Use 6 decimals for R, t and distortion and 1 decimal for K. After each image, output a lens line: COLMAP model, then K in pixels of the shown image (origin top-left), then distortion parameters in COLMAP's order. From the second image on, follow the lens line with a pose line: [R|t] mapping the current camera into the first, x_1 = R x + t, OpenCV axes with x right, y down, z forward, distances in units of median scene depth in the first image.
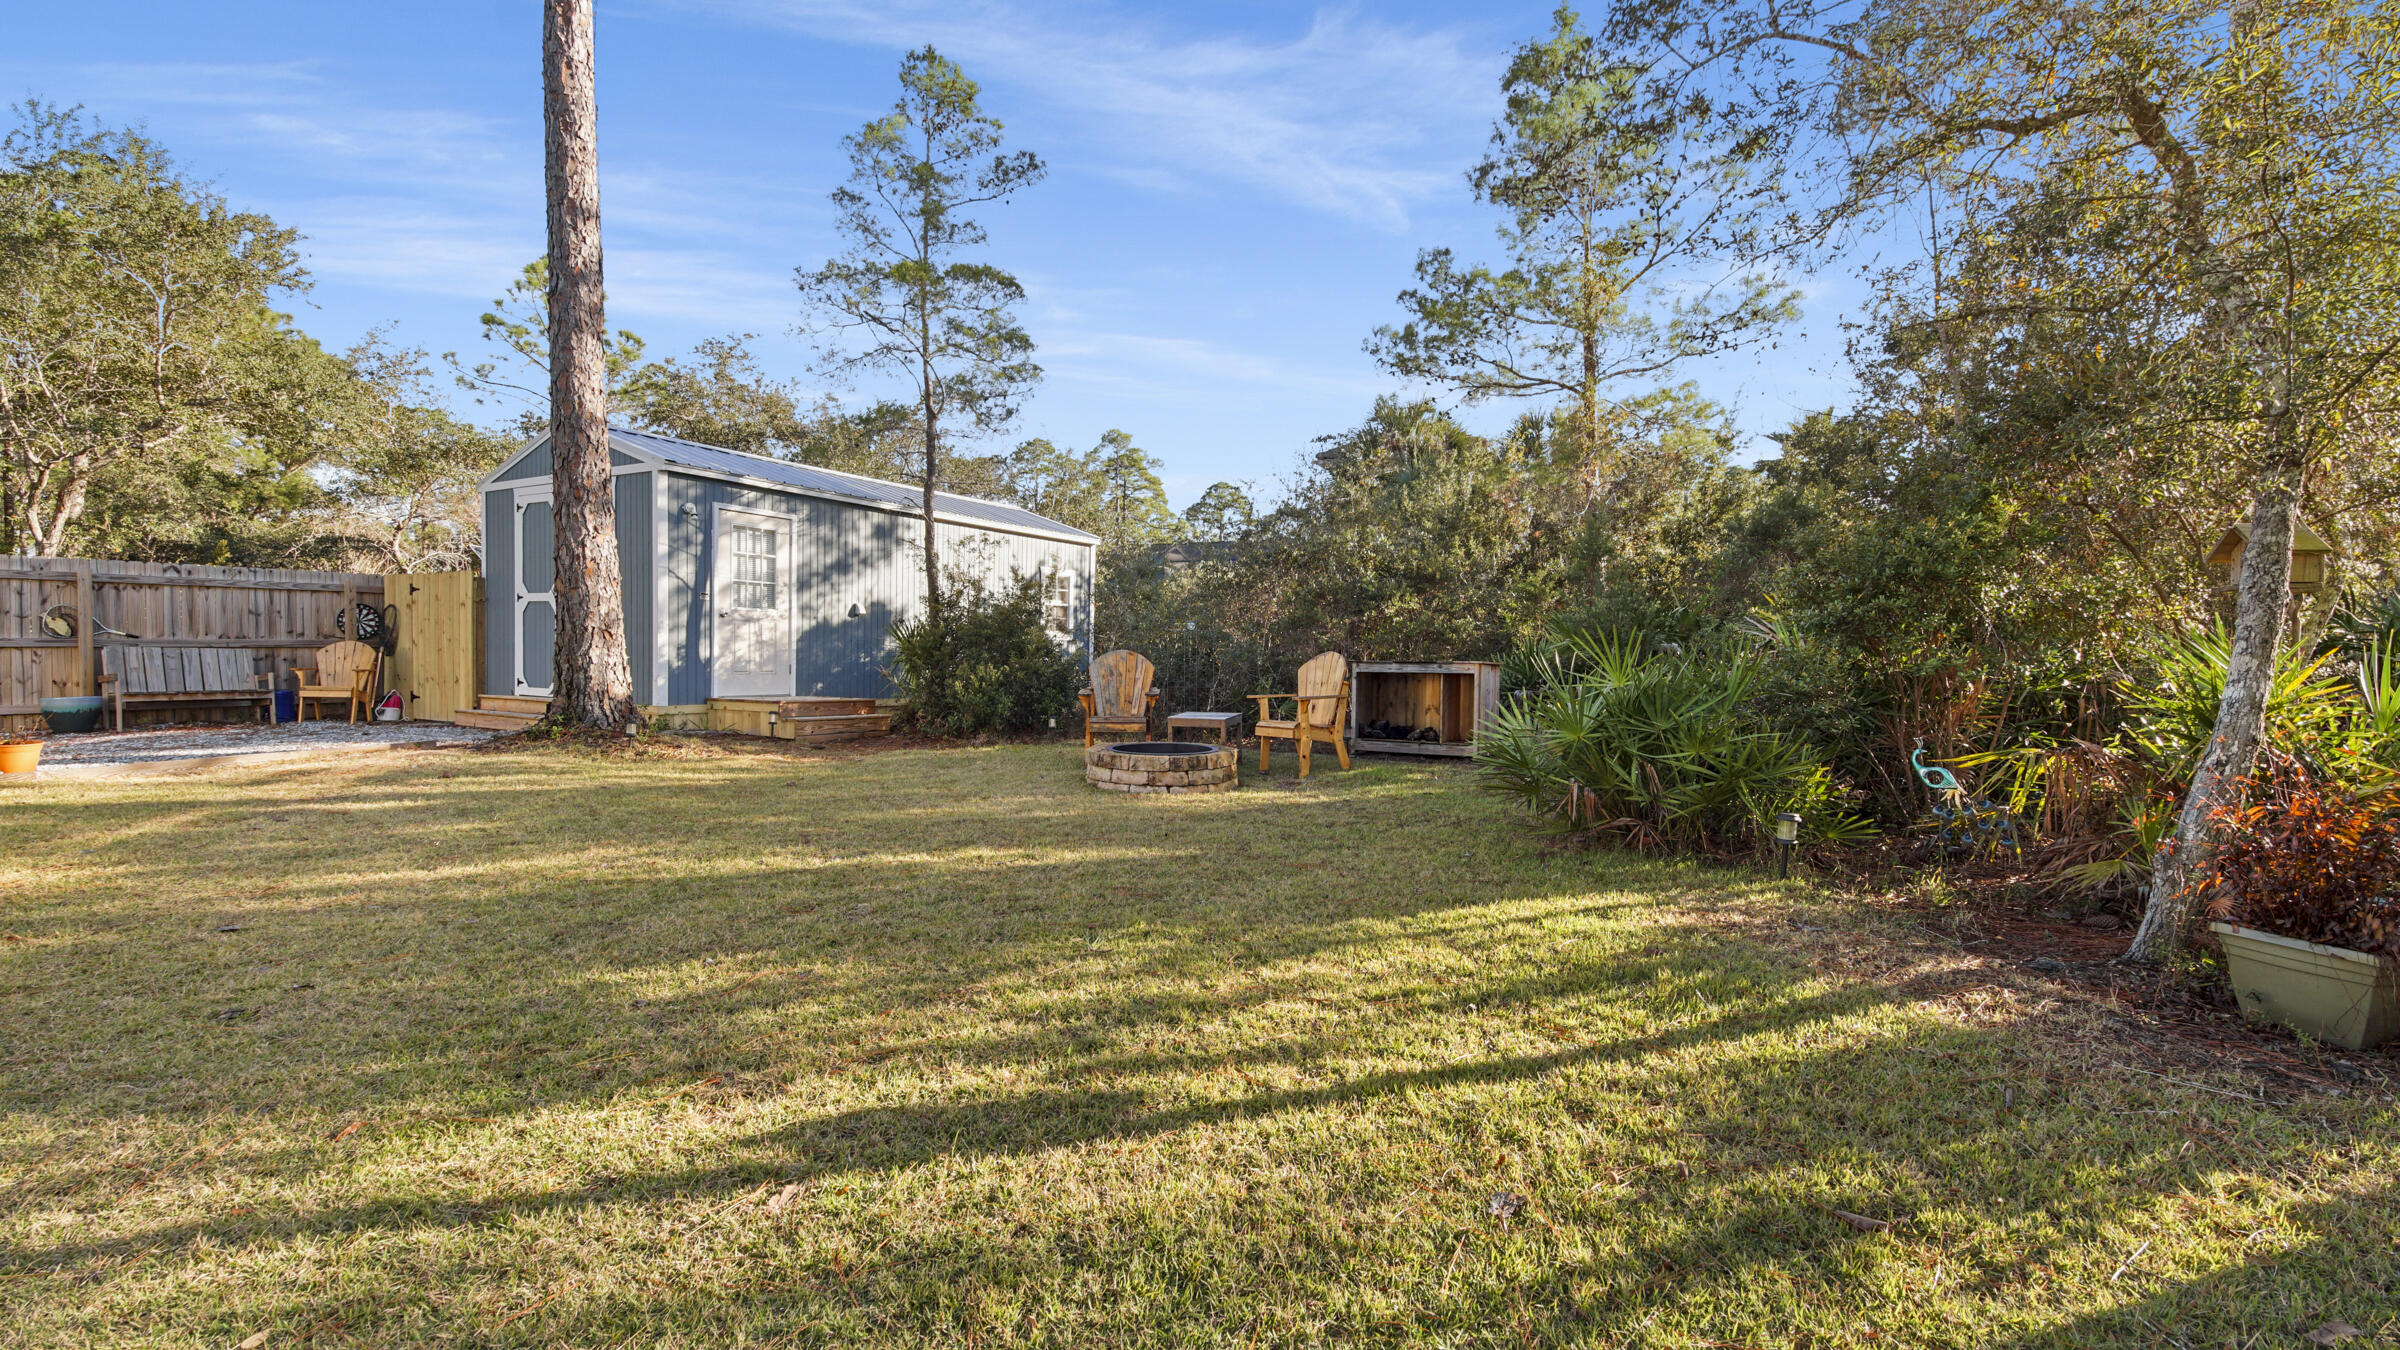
lens RADIAL K [[1050.1, 0, 1215.3], [0, 1050.1, 675.2], [0, 0, 1]] dist [0.031763, -0.017168]
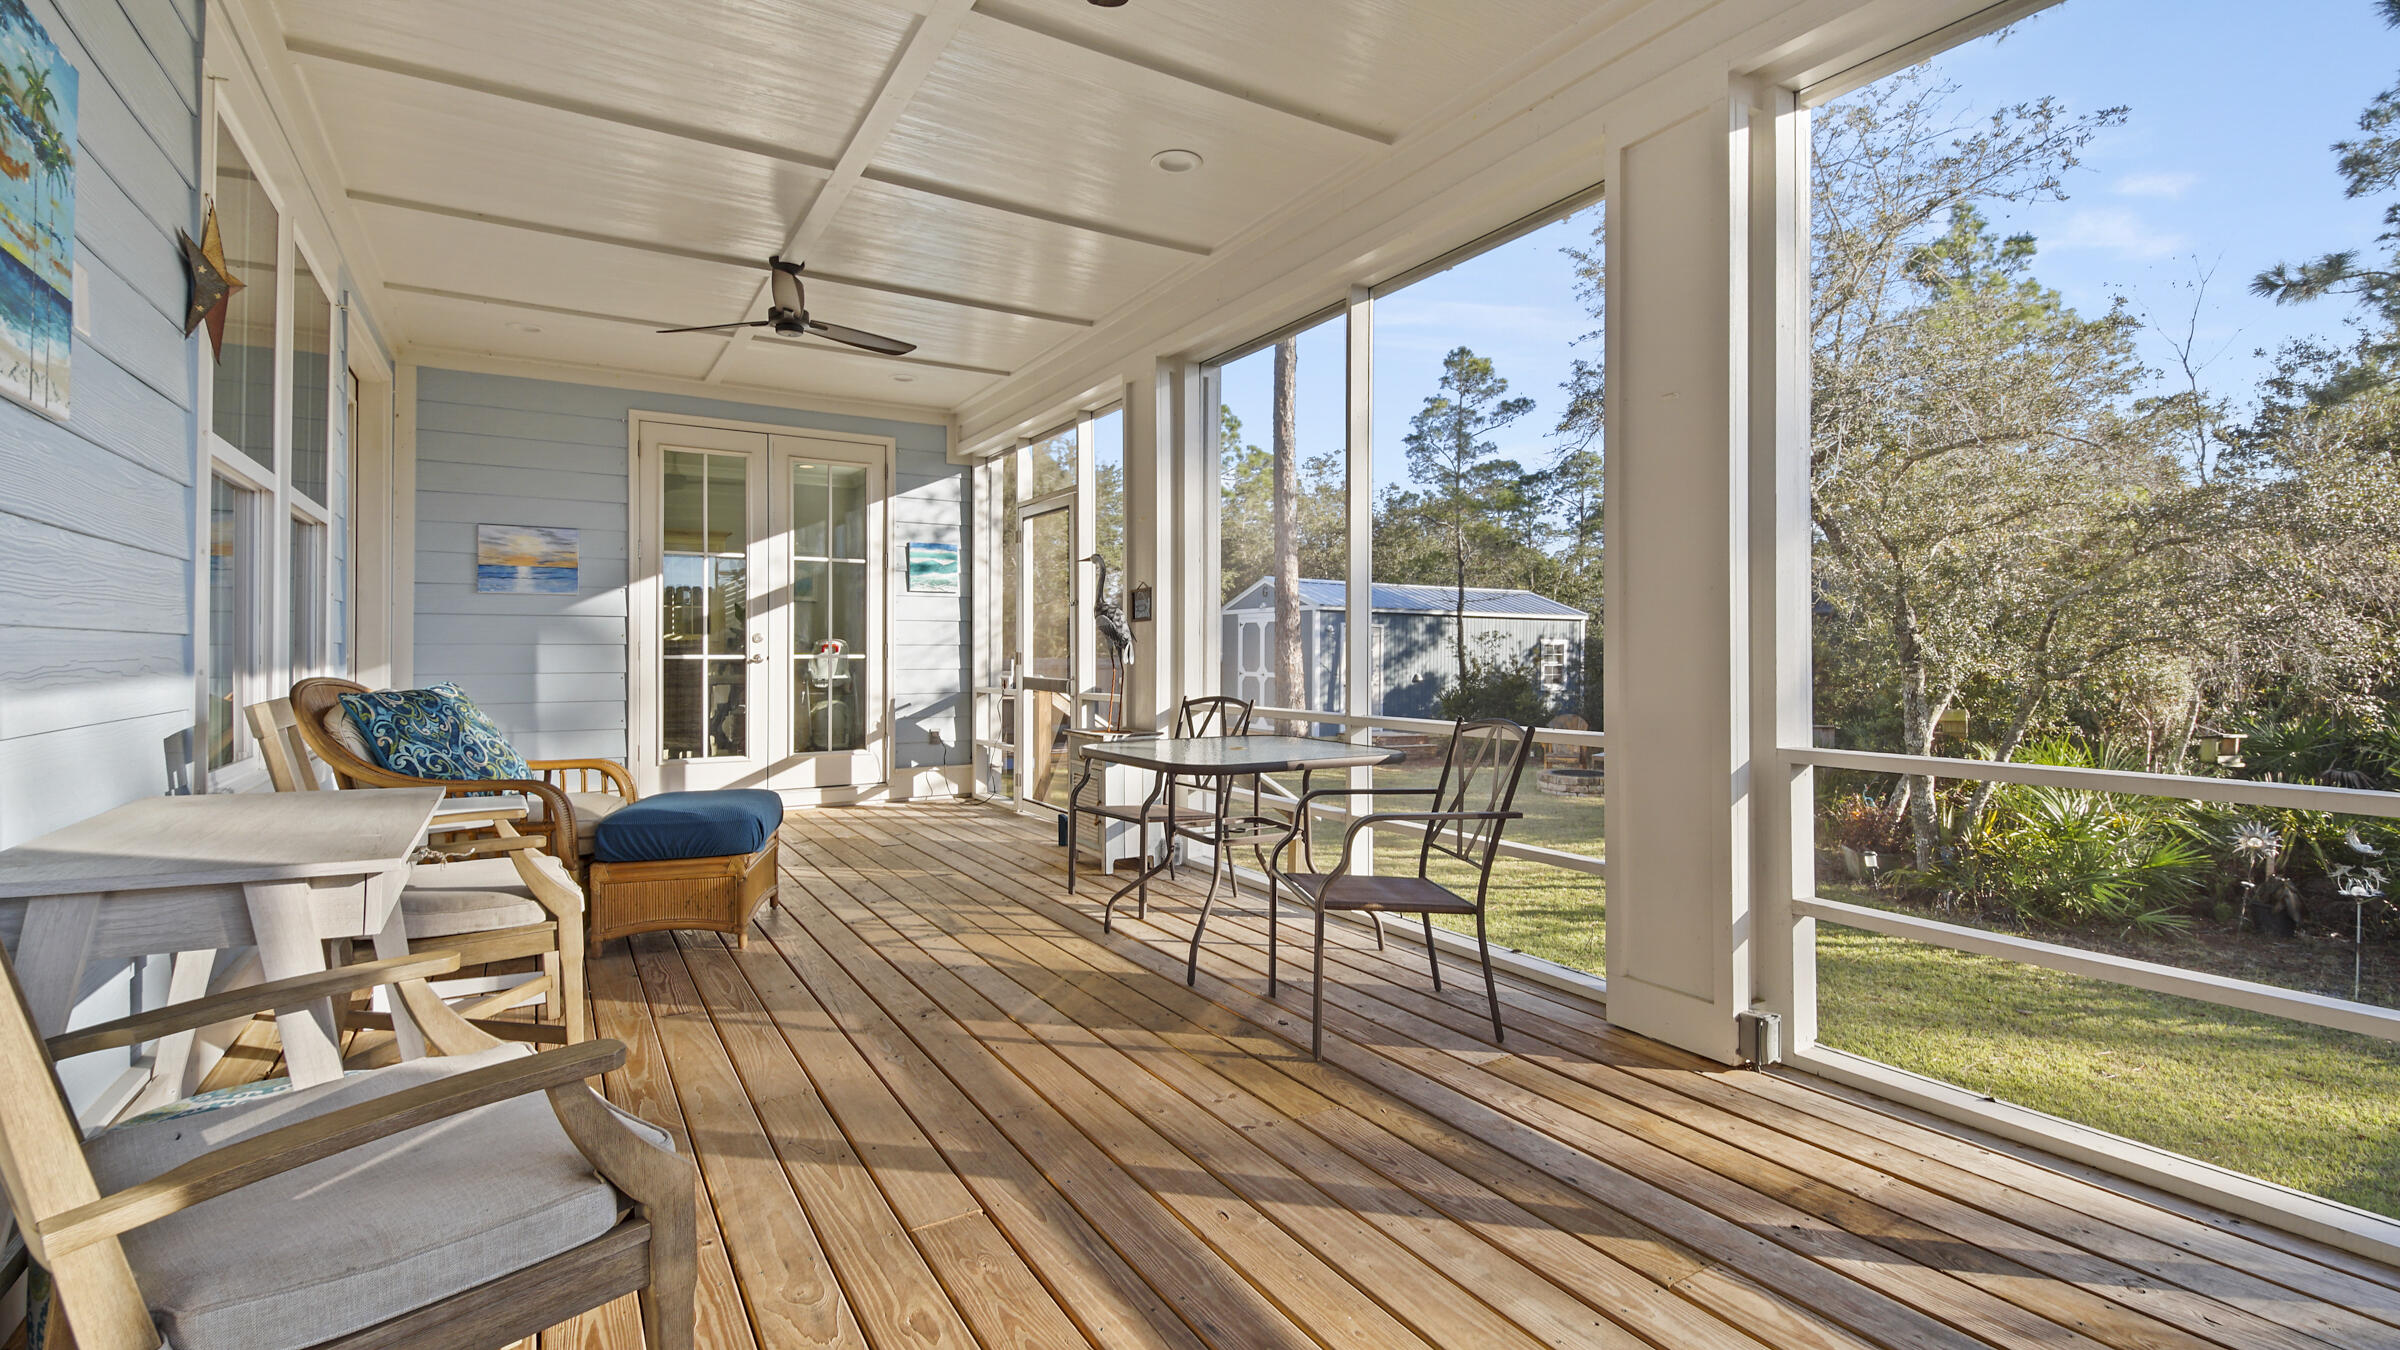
lens RADIAL K [[1050.1, 0, 1215.3], [0, 1050.1, 675.2], [0, 0, 1]] dist [0.031763, -0.017168]
pose [[0.873594, -0.002298, -0.486650, 0.189904], [-0.002511, 0.999954, -0.009230, -0.054091], [0.486649, 0.009286, 0.873548, -0.607239]]
